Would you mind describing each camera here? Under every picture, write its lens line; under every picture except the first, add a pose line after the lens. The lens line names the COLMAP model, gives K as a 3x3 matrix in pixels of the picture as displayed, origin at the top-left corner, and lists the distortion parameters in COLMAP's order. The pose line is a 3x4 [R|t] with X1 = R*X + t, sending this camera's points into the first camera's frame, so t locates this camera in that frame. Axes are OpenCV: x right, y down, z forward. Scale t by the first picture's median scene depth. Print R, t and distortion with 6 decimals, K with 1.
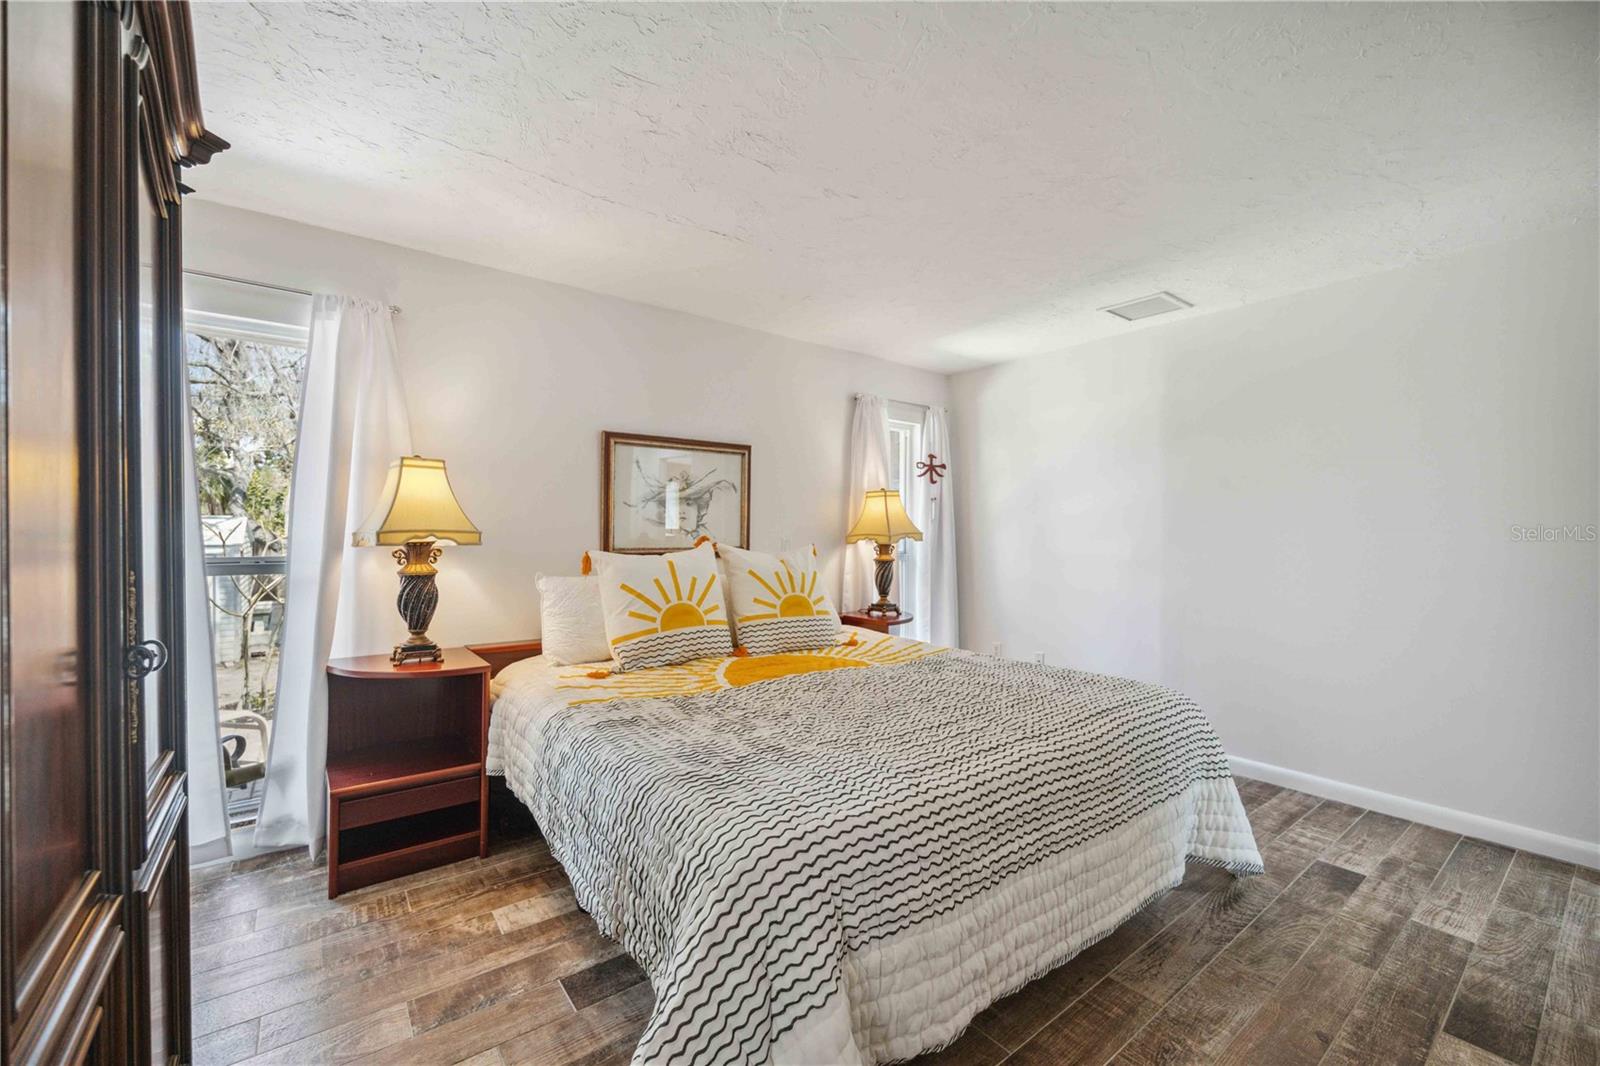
lens RADIAL K [[650.0, 0, 798.3], [0, 650.0, 537.7], [0, 0, 1]] dist [-0.007235, -0.000269]
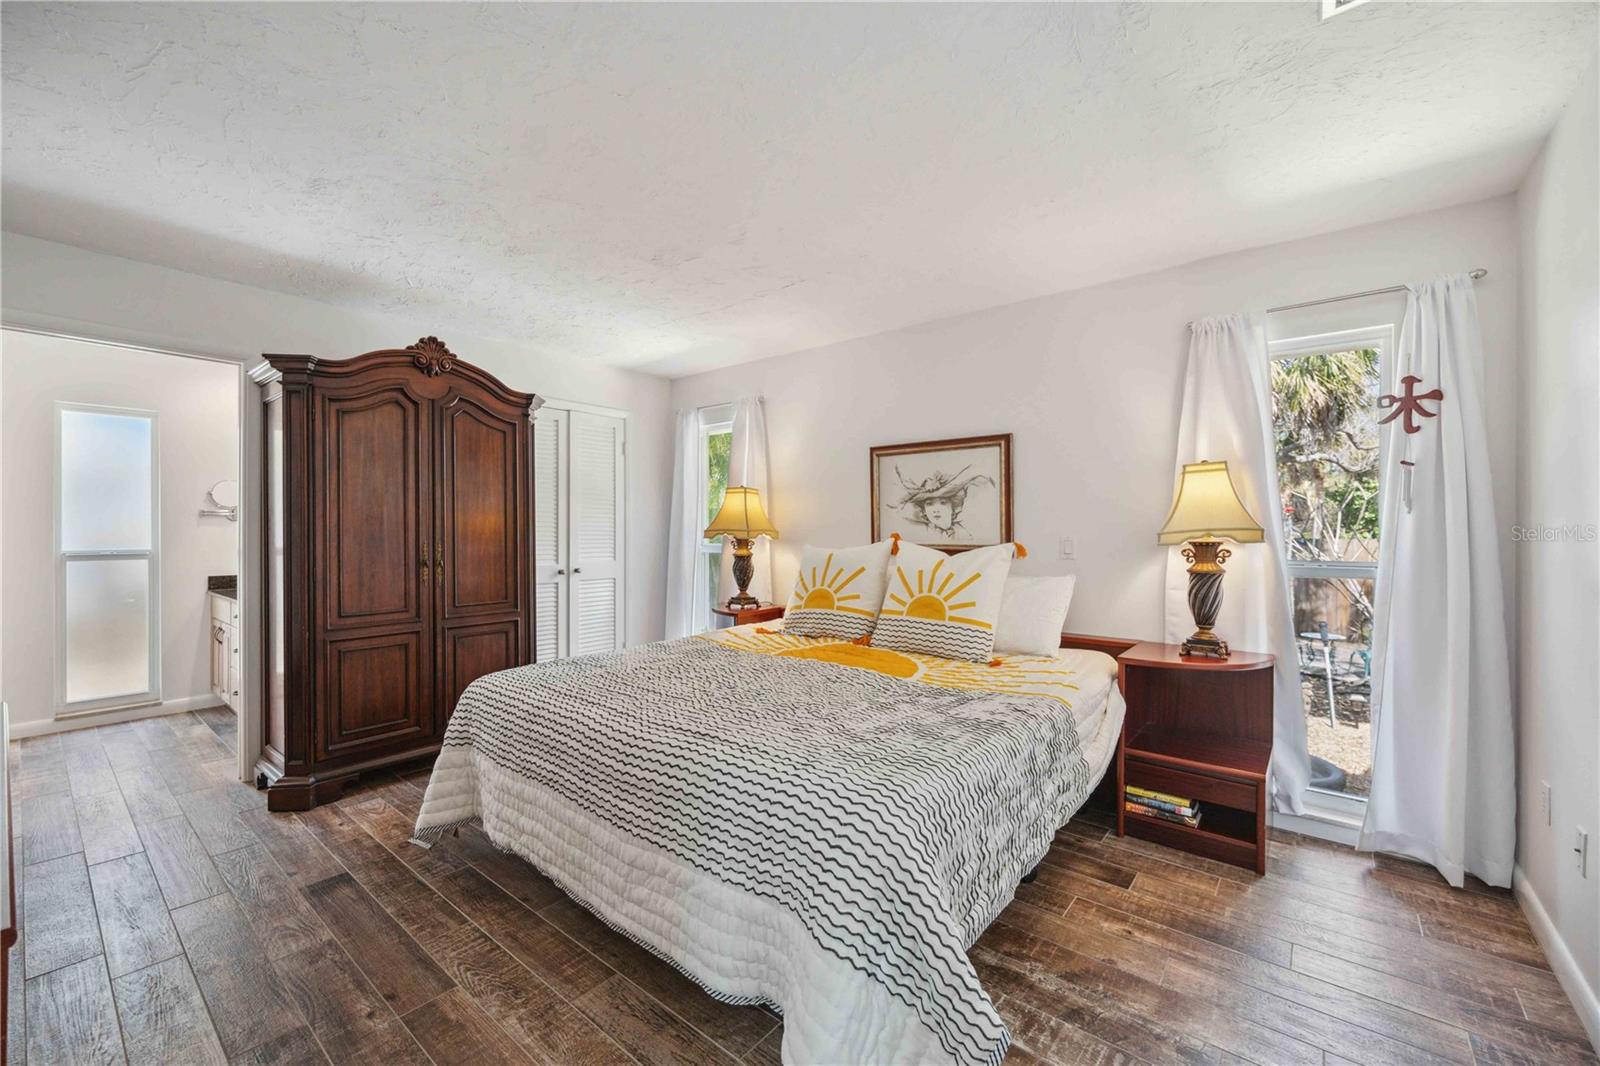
lens RADIAL K [[650.0, 0, 798.3], [0, 650.0, 537.7], [0, 0, 1]] dist [-0.007235, -0.000269]
pose [[0.220668, 0.006056, -0.975330, 0.752082], [-0.007183, 0.999964, 0.004584, 0.000775], [0.975323, 0.005995, 0.220703, 0.522375]]
